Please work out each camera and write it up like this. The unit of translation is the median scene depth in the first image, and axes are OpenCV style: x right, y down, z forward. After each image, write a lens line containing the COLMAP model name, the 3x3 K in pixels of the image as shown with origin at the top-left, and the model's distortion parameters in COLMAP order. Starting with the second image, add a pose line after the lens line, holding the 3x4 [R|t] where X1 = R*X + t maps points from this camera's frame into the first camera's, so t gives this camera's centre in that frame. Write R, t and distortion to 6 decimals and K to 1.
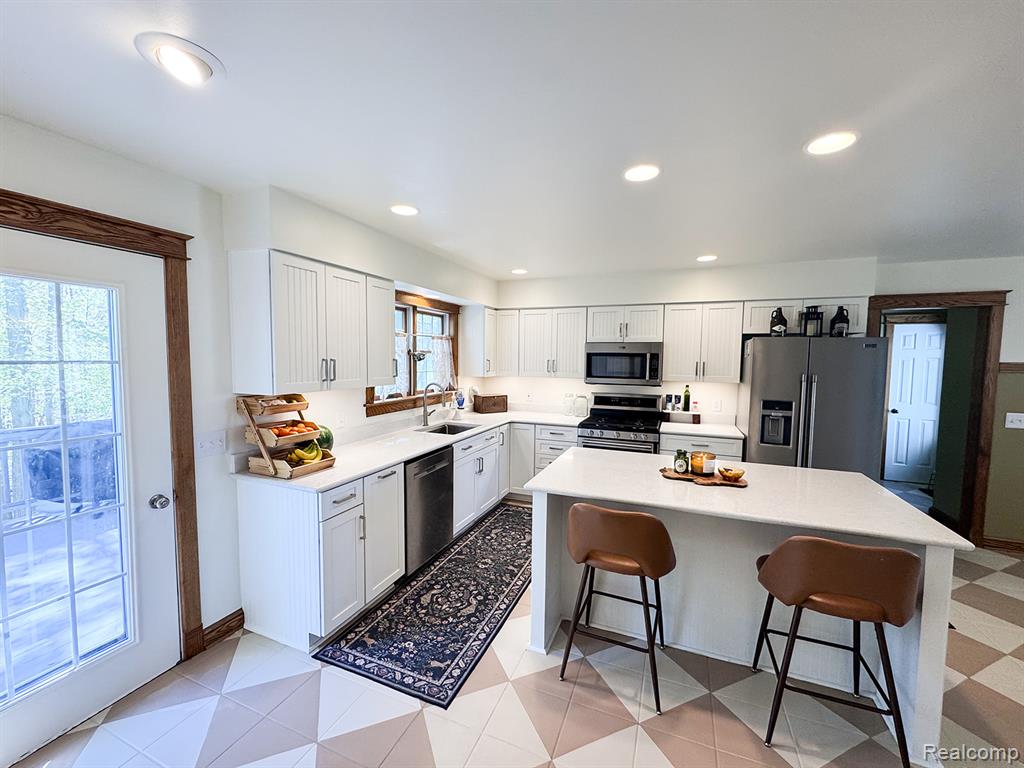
lens RADIAL K [[409.1, 0, 512.0], [0, 409.1, 384.0], [0, 0, 1]] dist [-0.000136, -0.000315]
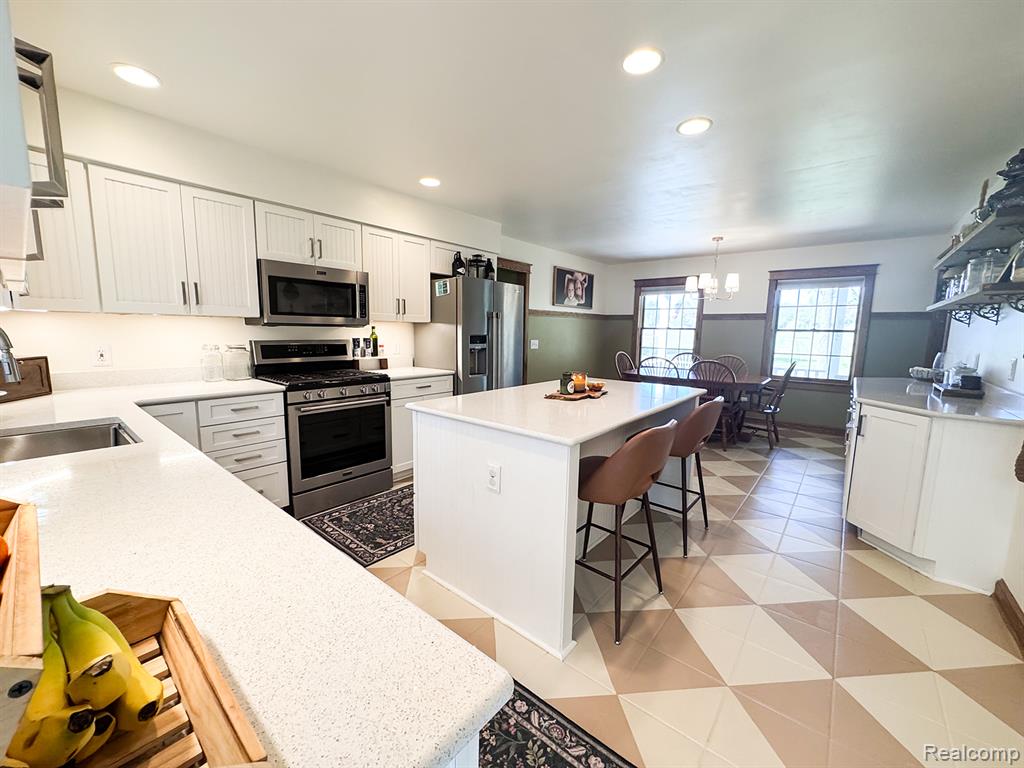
lens RADIAL K [[409.1, 0, 512.0], [0, 409.1, 384.0], [0, 0, 1]] dist [-0.000136, -0.000315]
pose [[0.302905, -0.132072, 0.943825, -0.385207], [0.049877, 0.991191, 0.122693, 0.038117], [-0.951715, 0.009911, 0.306824, 0.531506]]
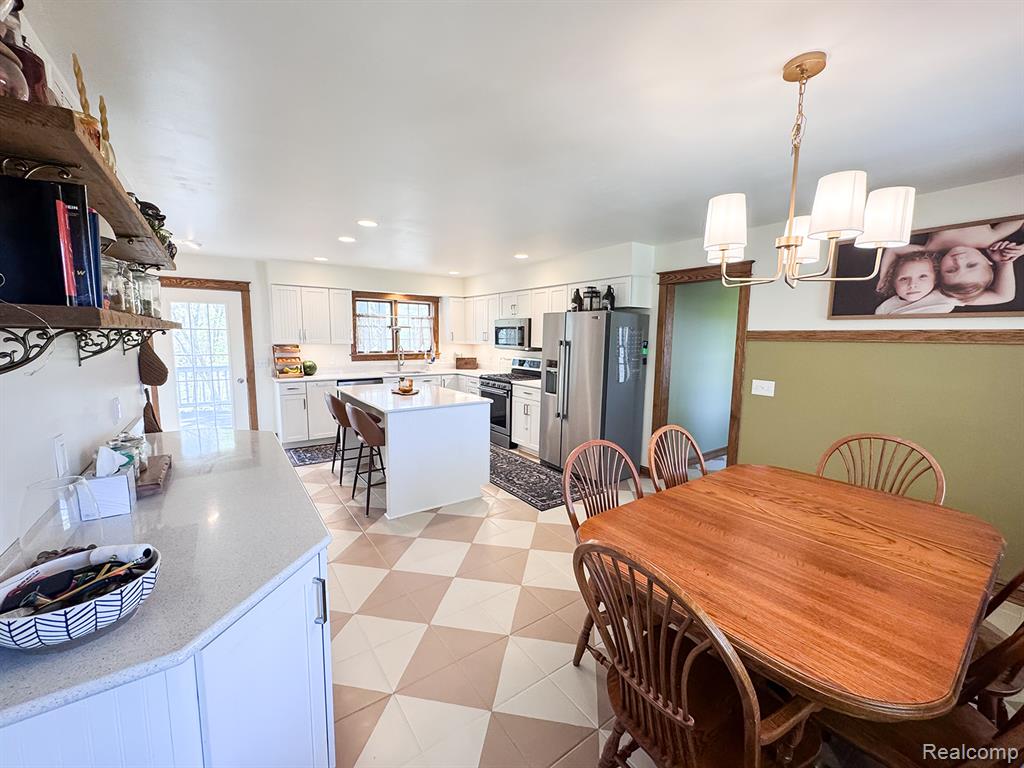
lens RADIAL K [[409.1, 0, 512.0], [0, 409.1, 384.0], [0, 0, 1]] dist [-0.000136, -0.000315]
pose [[0.843712, 0.064111, -0.532954, 1.179933], [-0.039465, 0.997564, 0.057524, 0.043692], [0.535344, -0.027501, 0.844186, -0.190725]]
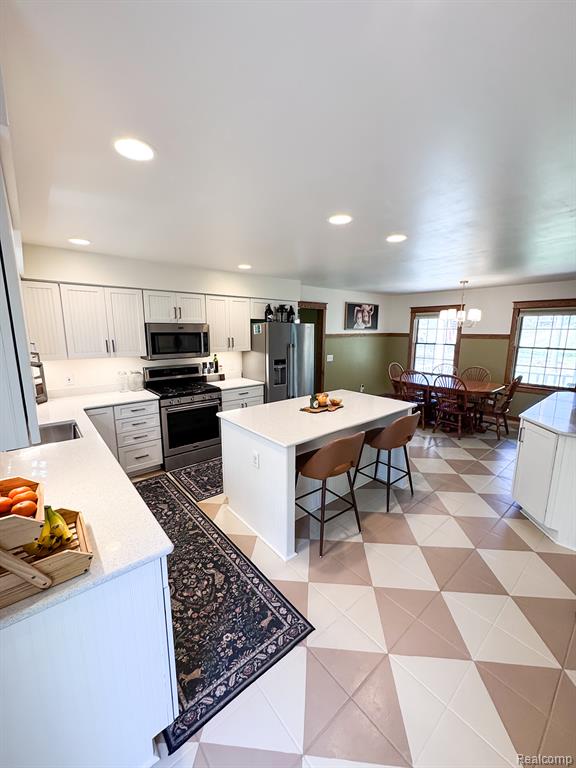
lens RADIAL K [[306.8, 0, 289.2], [0, 306.8, 383.8], [0, 0, 1]] dist [-0.000136, -0.000315]
pose [[0.465769, -0.166031, 0.869191, -0.459664], [0.061963, 0.985949, 0.155130, -0.053388], [-0.882734, -0.018397, 0.469512, 0.327728]]
